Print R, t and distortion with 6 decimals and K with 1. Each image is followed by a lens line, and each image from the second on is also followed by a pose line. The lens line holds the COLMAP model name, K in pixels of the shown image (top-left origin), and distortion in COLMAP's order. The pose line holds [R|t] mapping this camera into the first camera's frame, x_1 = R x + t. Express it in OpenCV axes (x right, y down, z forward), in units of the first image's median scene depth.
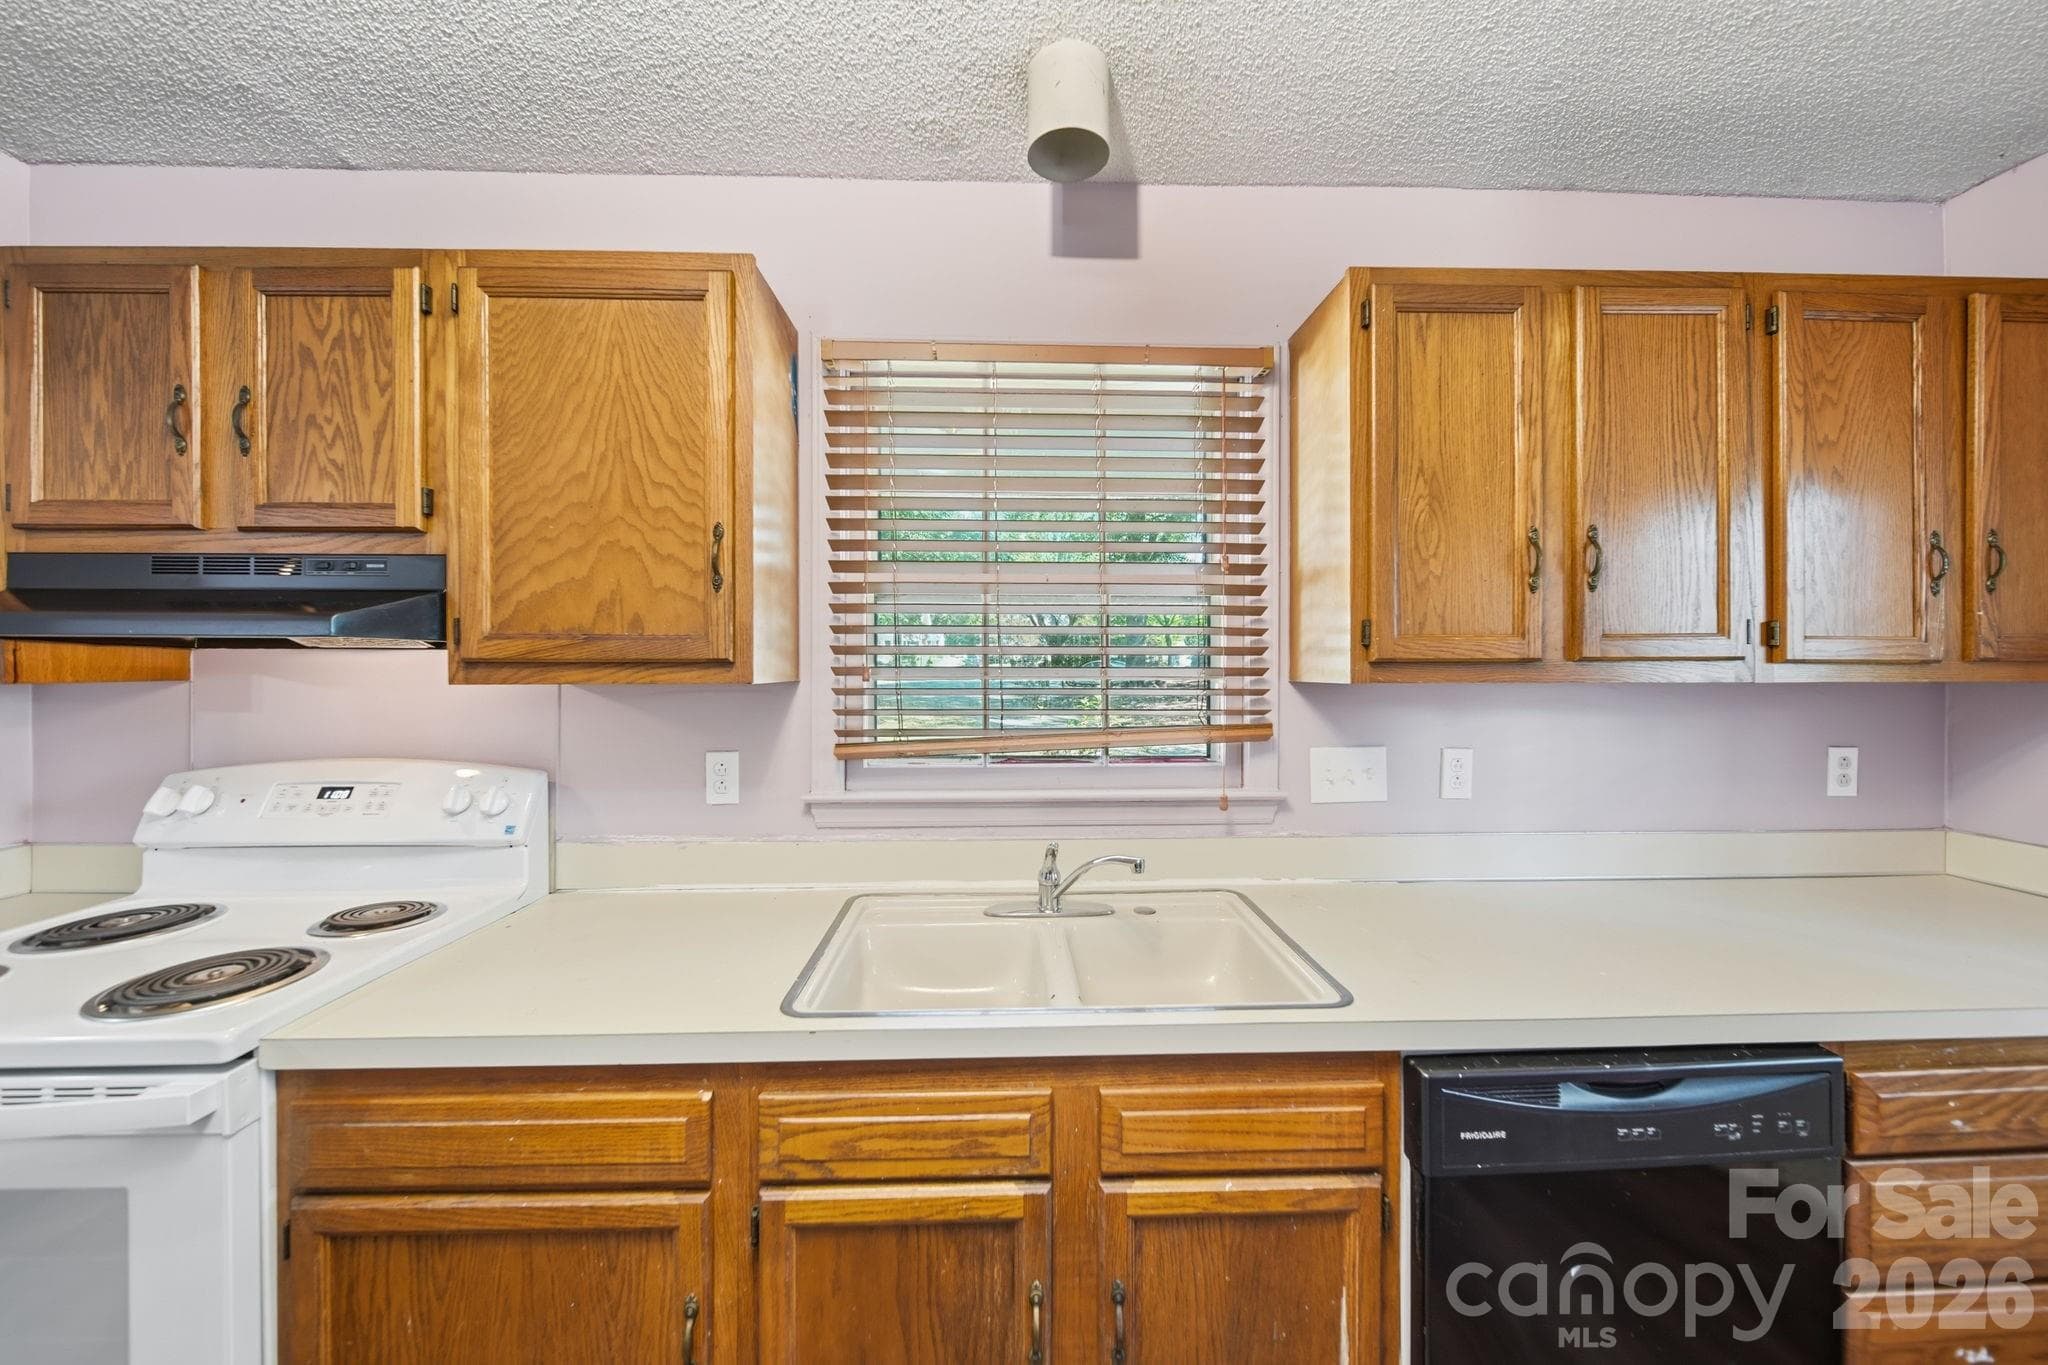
lens RADIAL K [[720.4, 0, 1028.2], [0, 720.4, 678.4], [0, 0, 1]] dist [-0.000313, -0.000439]
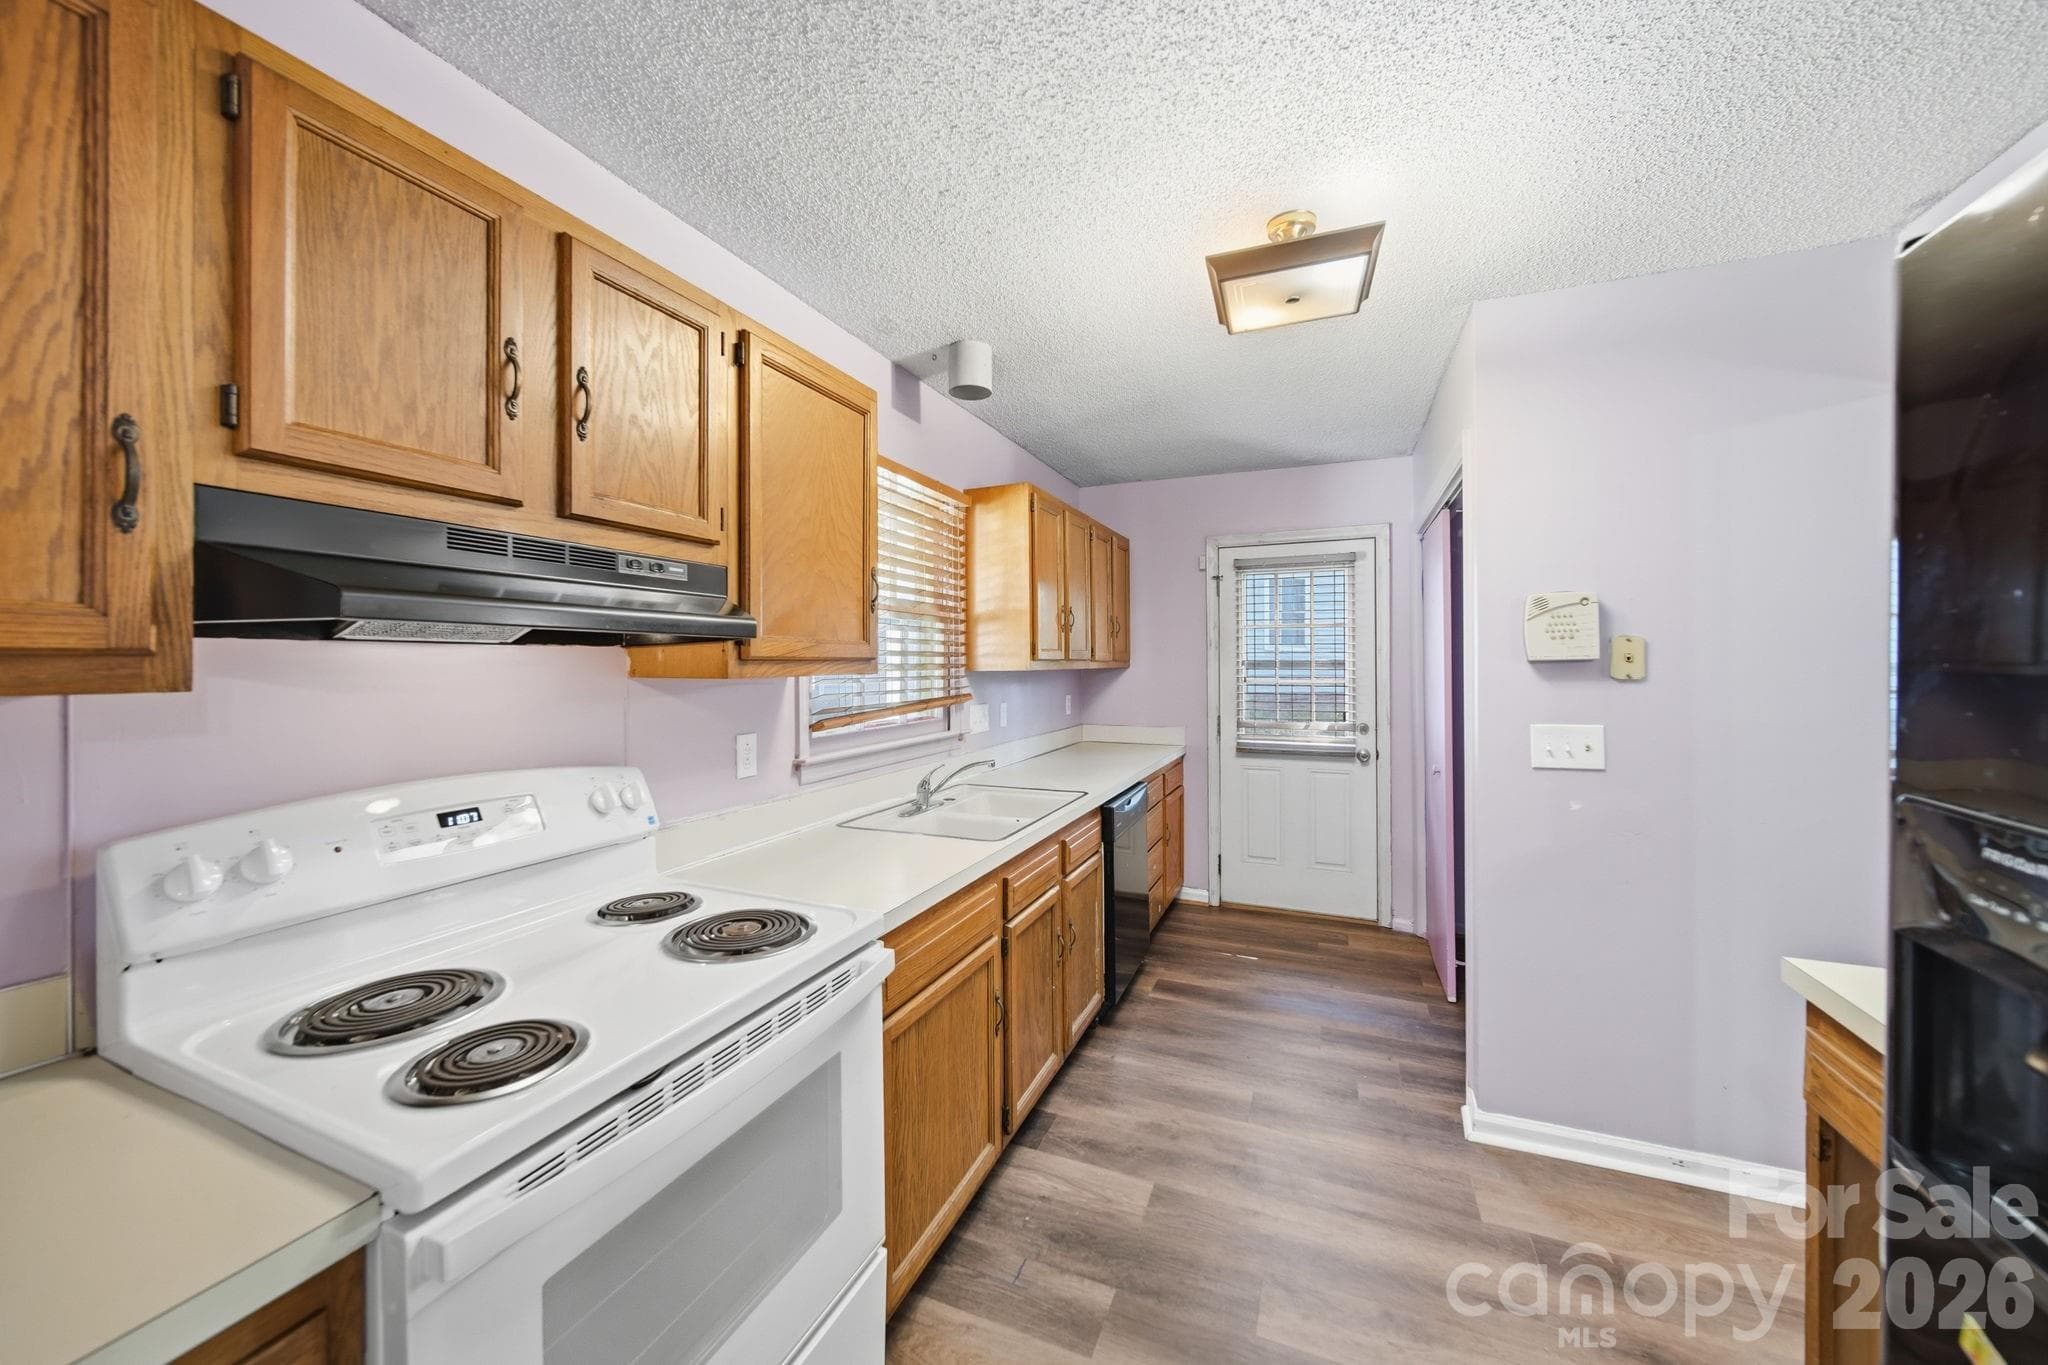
lens RADIAL K [[740.2, 0, 1021.8], [0, 740.2, 669.4], [0, 0, 1]] dist [-0.001469, -0.000169]
pose [[0.420125, -0.008661, 0.907425, -1.683411], [0.017332, 0.999849, 0.001519, -0.000144], [-0.907301, 0.015089, 0.420212, 0.071415]]
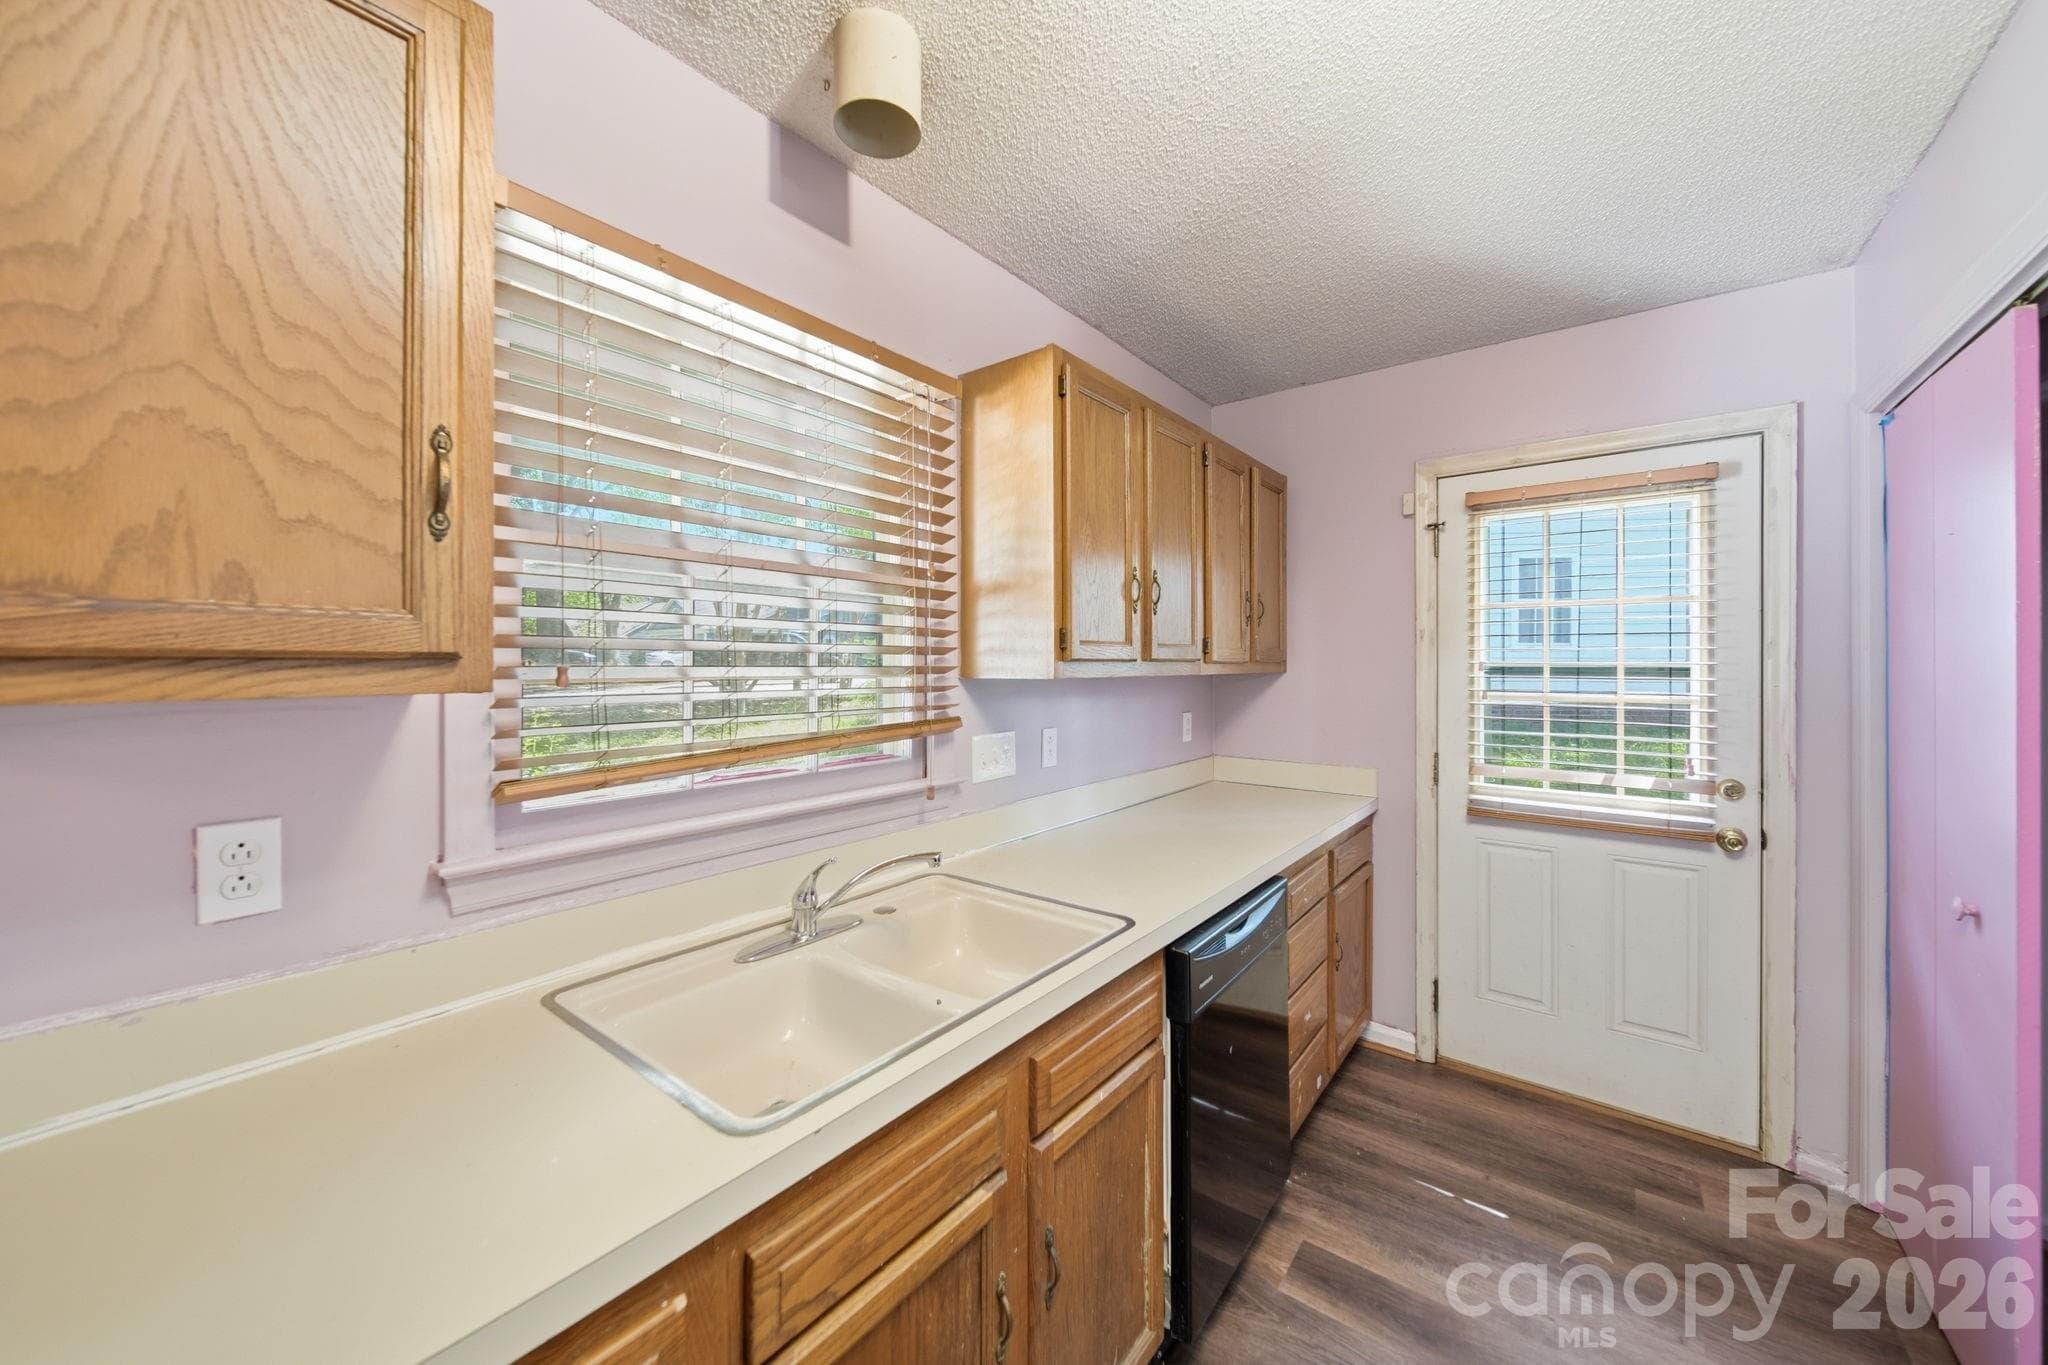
lens RADIAL K [[740.2, 0, 1021.8], [0, 740.2, 669.4], [0, 0, 1]] dist [-0.001469, -0.000169]
pose [[0.642747, -0.004608, 0.766065, -0.586672], [0.010107, 0.999946, -0.002465, -0.006887], [-0.766012, 0.009327, 0.642759, 0.231609]]
